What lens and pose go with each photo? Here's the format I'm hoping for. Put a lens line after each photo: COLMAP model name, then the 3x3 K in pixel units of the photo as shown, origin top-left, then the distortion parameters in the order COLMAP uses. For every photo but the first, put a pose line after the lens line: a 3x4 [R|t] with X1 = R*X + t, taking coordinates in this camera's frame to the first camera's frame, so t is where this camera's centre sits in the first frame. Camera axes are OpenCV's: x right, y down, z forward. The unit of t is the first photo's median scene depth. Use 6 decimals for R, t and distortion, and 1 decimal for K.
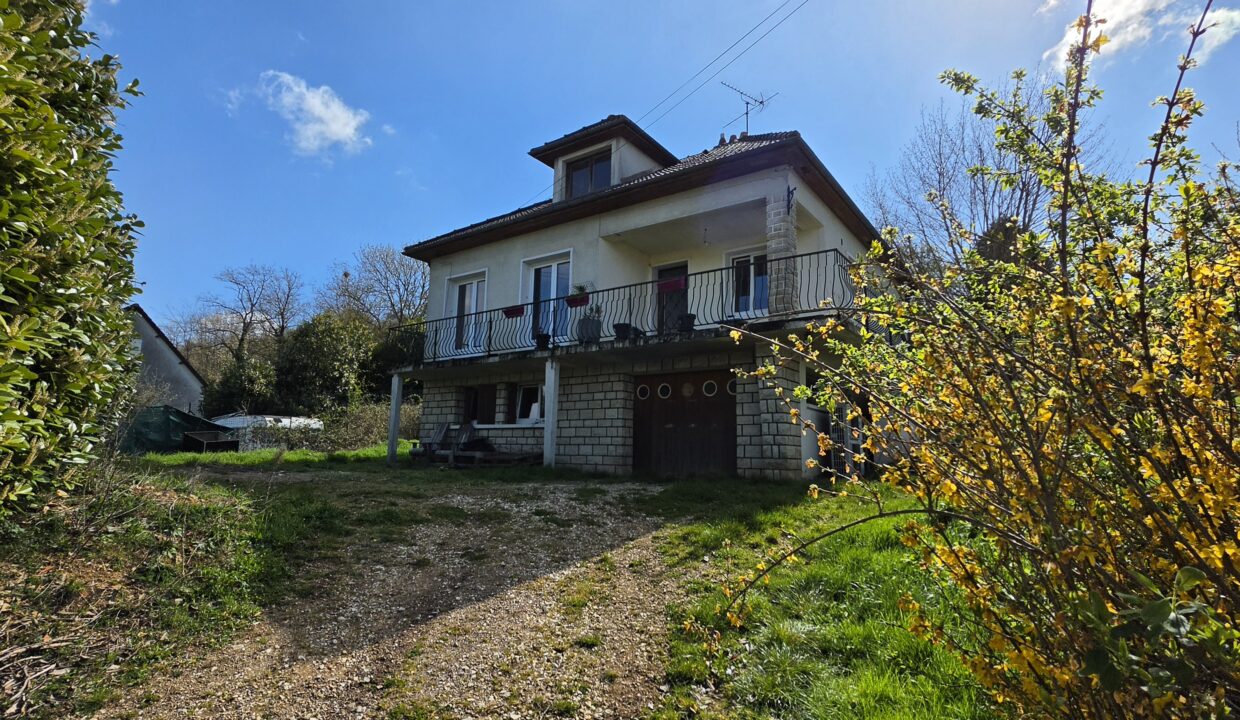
lens RADIAL K [[601.1, 0, 620.0], [0, 601.1, 360.0], [0, 0, 1]] dist [-0.001448, -0.000093]
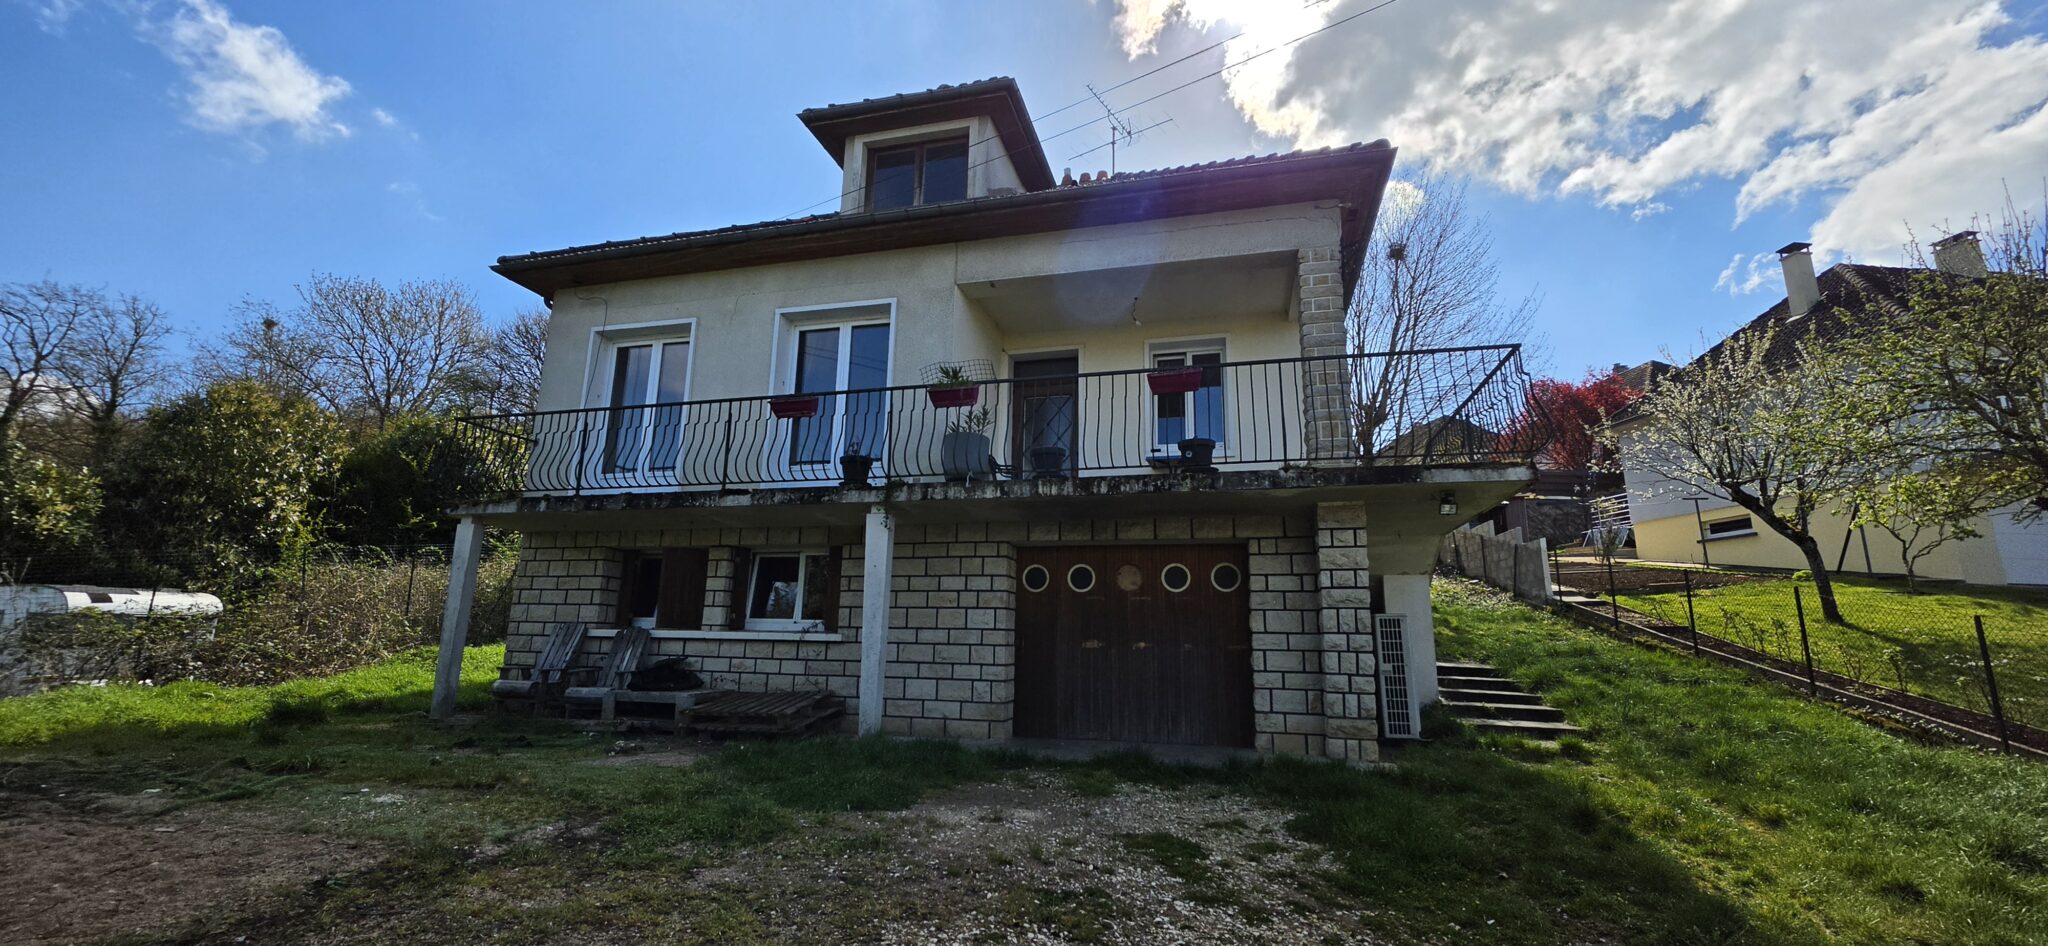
lens RADIAL K [[803.9, 0, 1024.0], [0, 803.9, 473.0], [0, 0, 1]] dist [0.000080, 0.000297]
pose [[0.938879, 0.070067, 0.337041, -0.184147], [-0.055298, 0.997050, -0.053234, -0.001297], [-0.339776, 0.031342, 0.939984, 0.273938]]
